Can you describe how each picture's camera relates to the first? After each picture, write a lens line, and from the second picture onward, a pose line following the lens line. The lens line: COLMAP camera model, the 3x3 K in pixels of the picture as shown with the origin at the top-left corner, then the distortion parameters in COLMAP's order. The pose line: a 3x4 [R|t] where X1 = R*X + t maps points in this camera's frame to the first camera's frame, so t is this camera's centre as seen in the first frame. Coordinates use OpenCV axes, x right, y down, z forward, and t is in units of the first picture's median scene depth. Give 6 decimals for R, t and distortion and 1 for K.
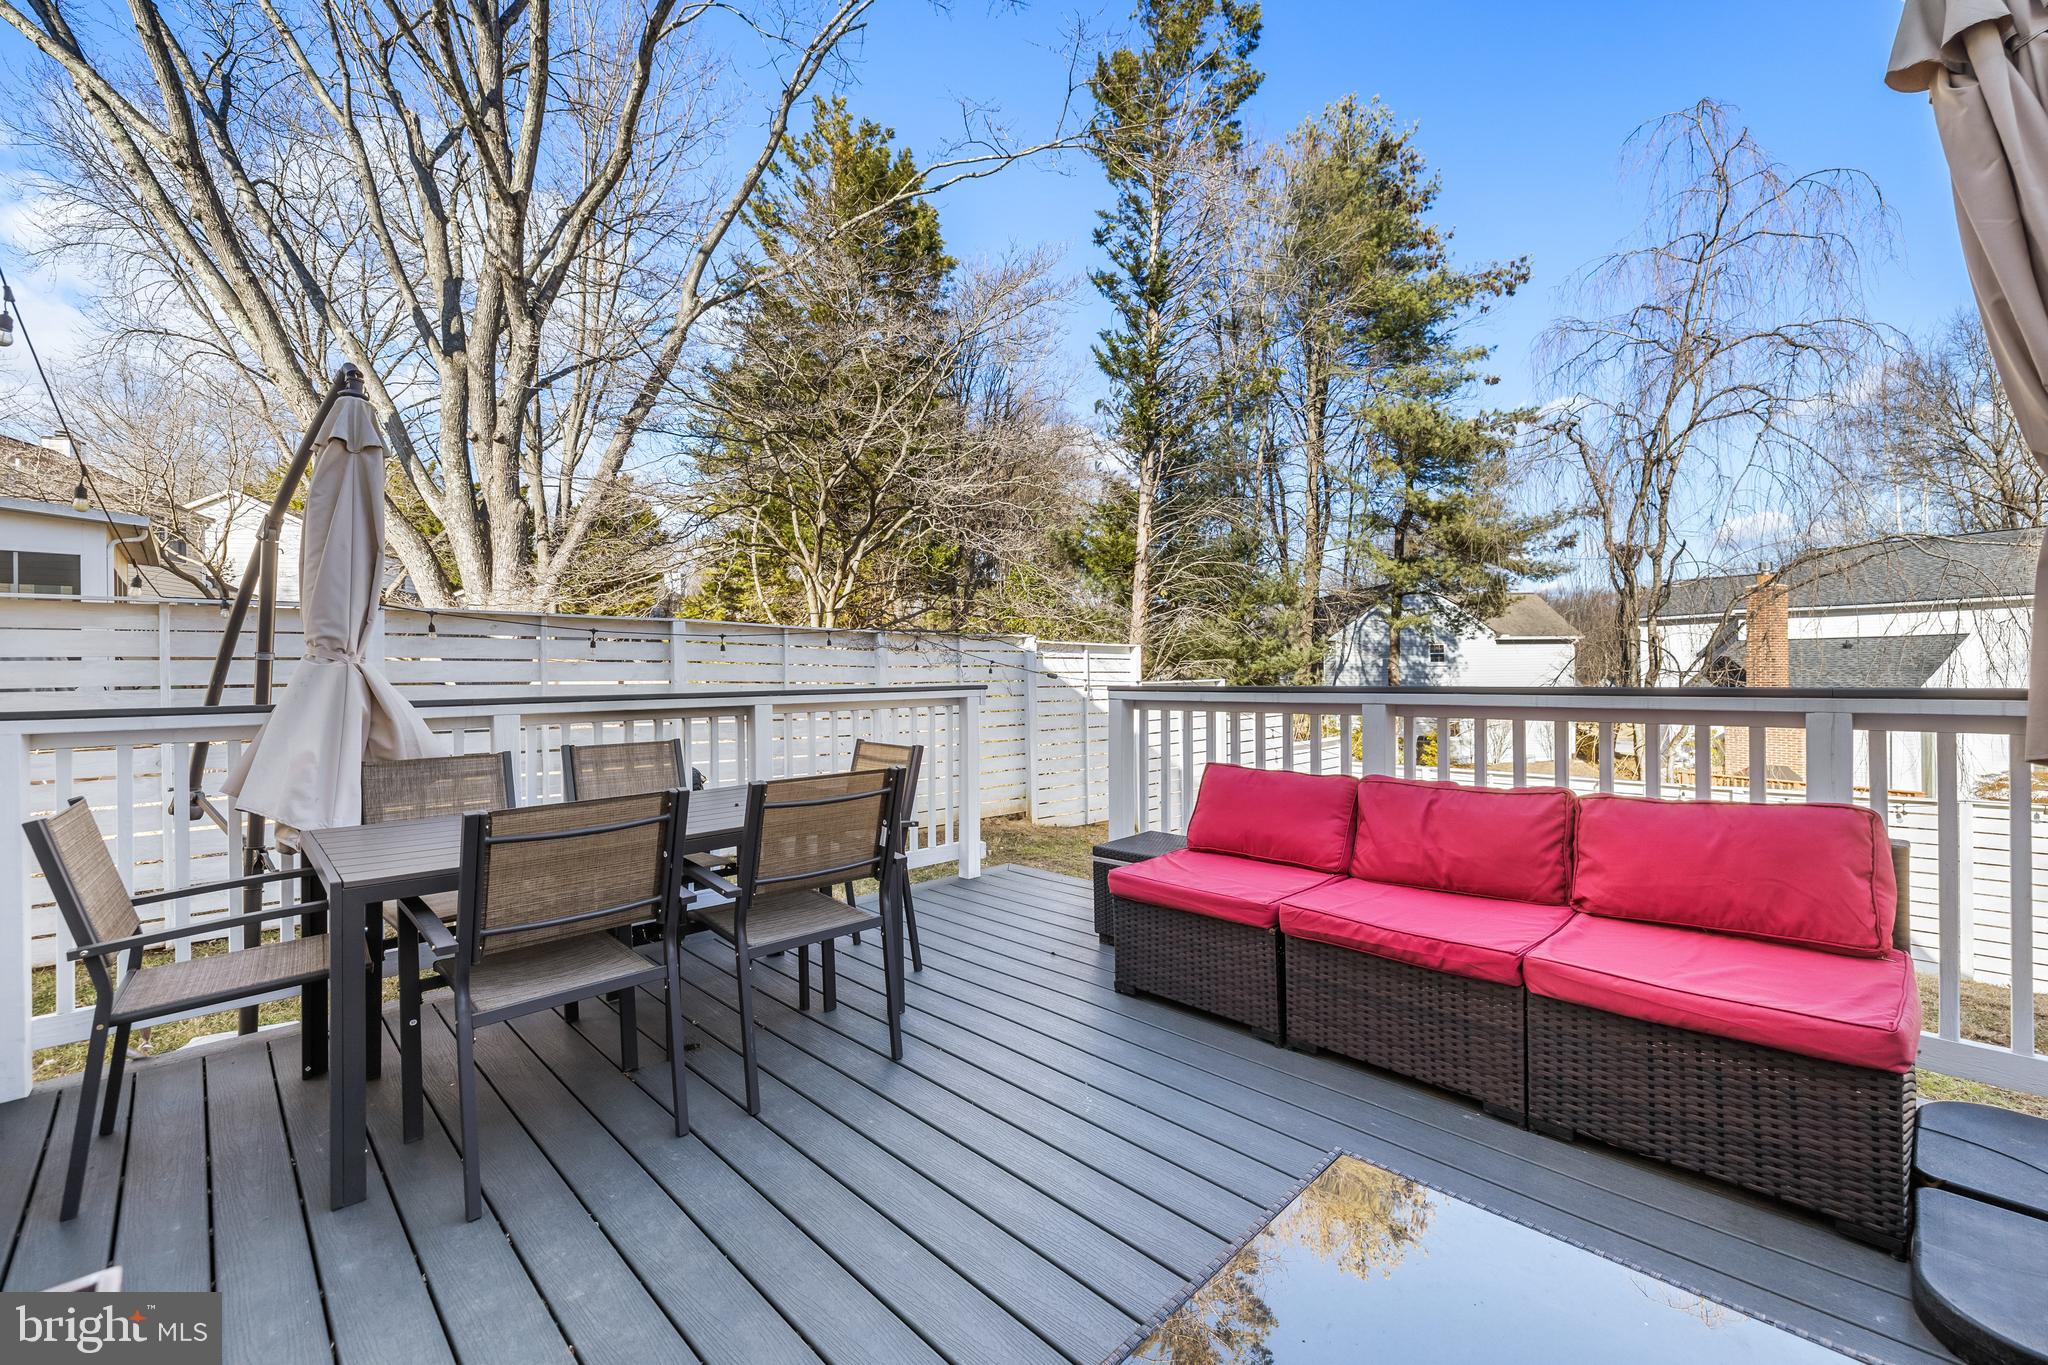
lens RADIAL K [[864.9, 0, 1024.4], [0, 864.9, 673.6], [0, 0, 1]] dist [0.000724, 0.000178]
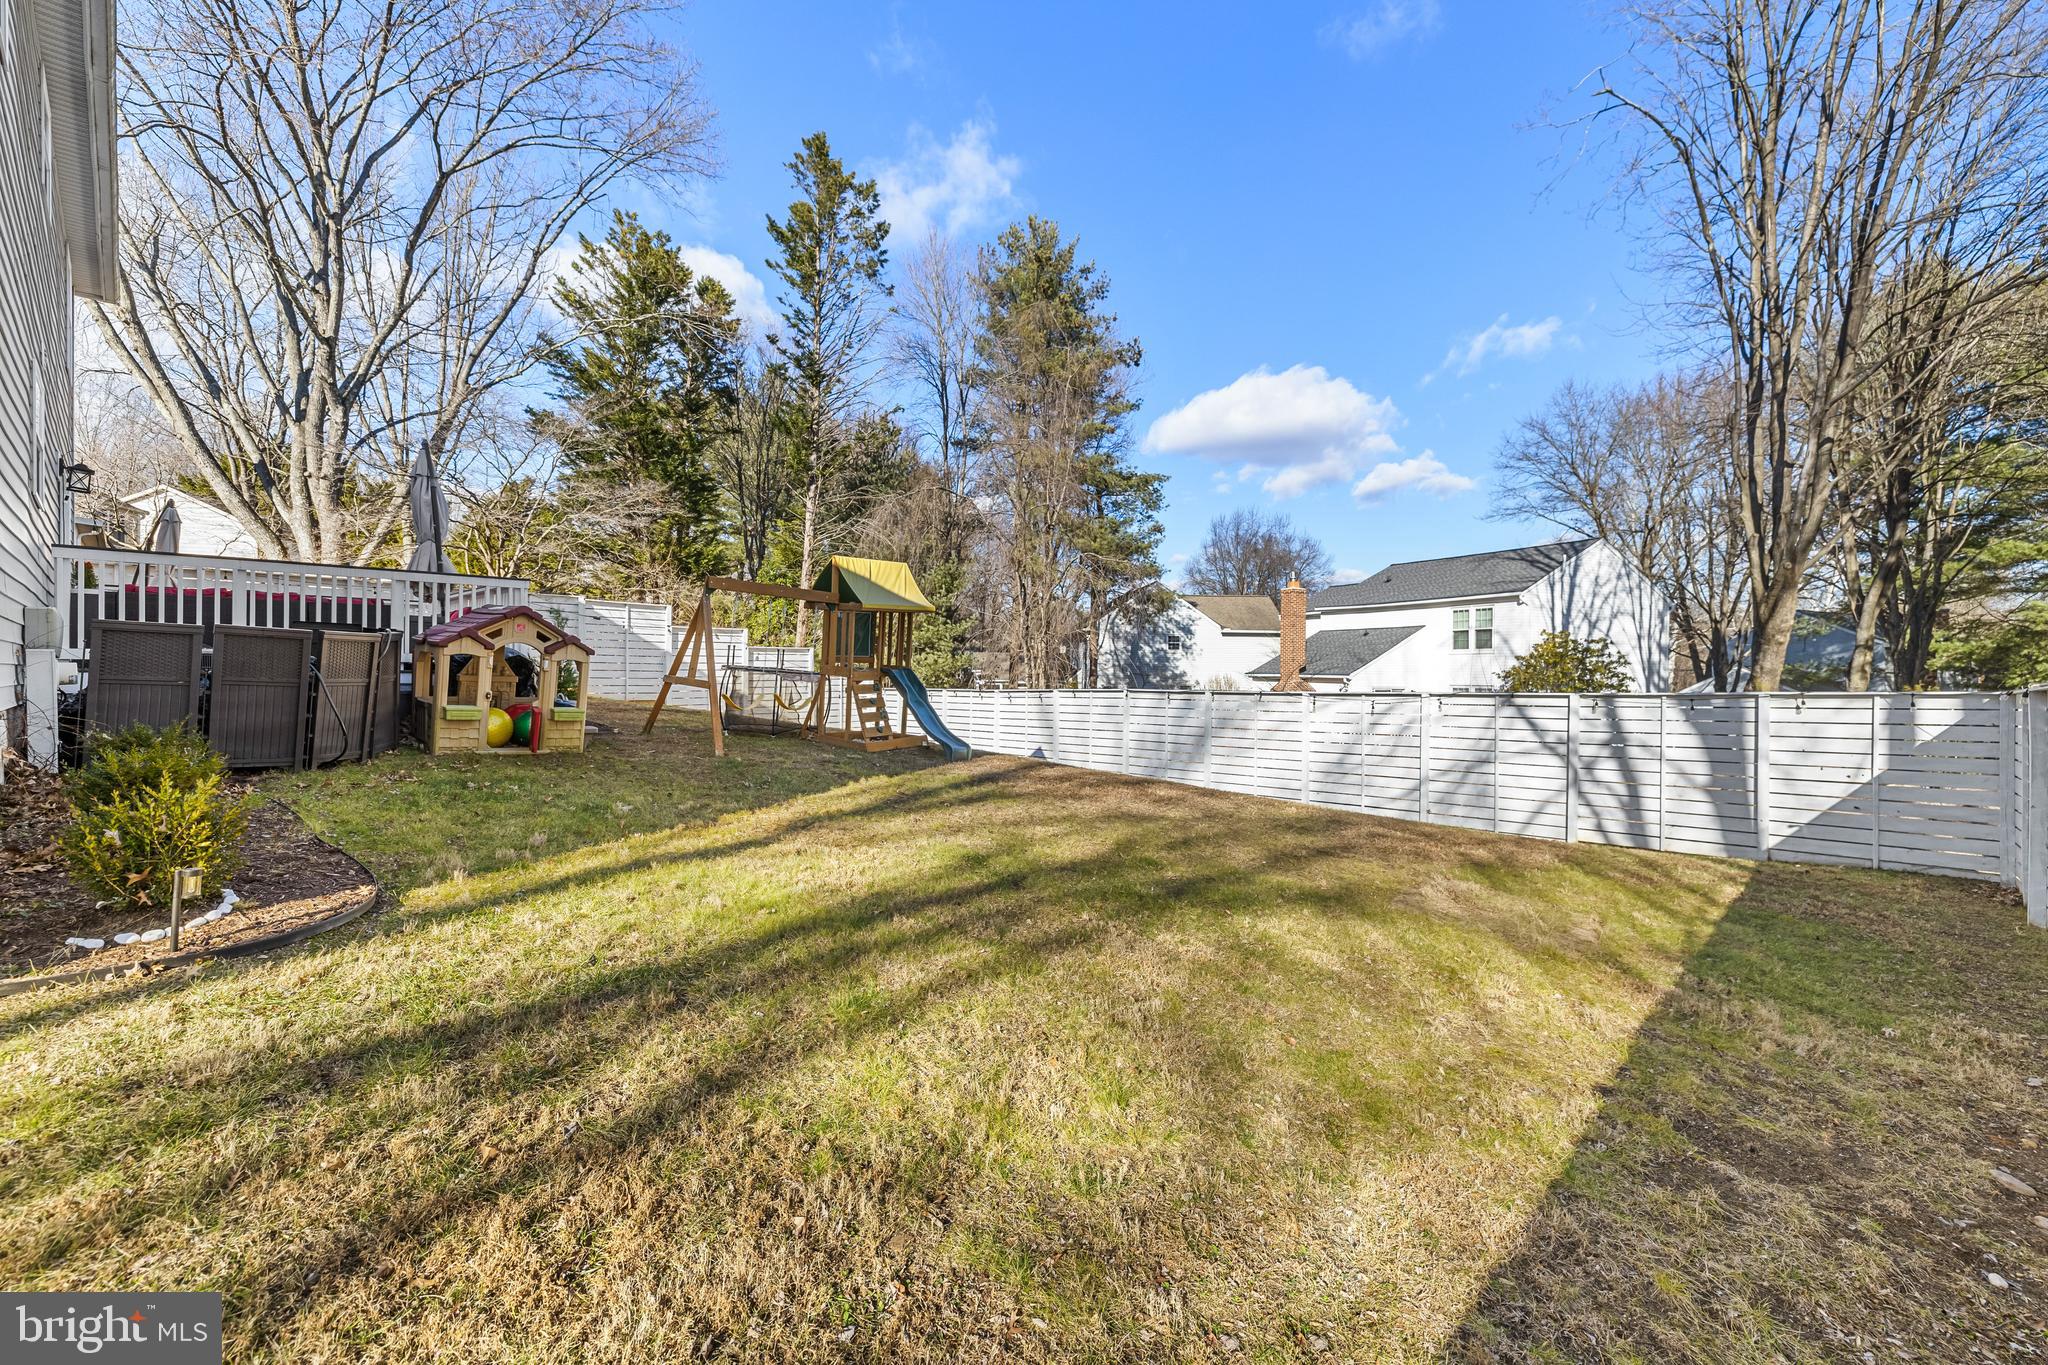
lens RADIAL K [[906.5, 0, 1023.4], [0, 906.5, 673.5], [0, 0, 1]] dist [0.025527, -0.000092]
pose [[0.999882, 0.014672, 0.004496, 0.676812], [-0.014629, 0.999847, -0.009612, 0.095847], [-0.004636, 0.009545, 0.999944, -0.711156]]
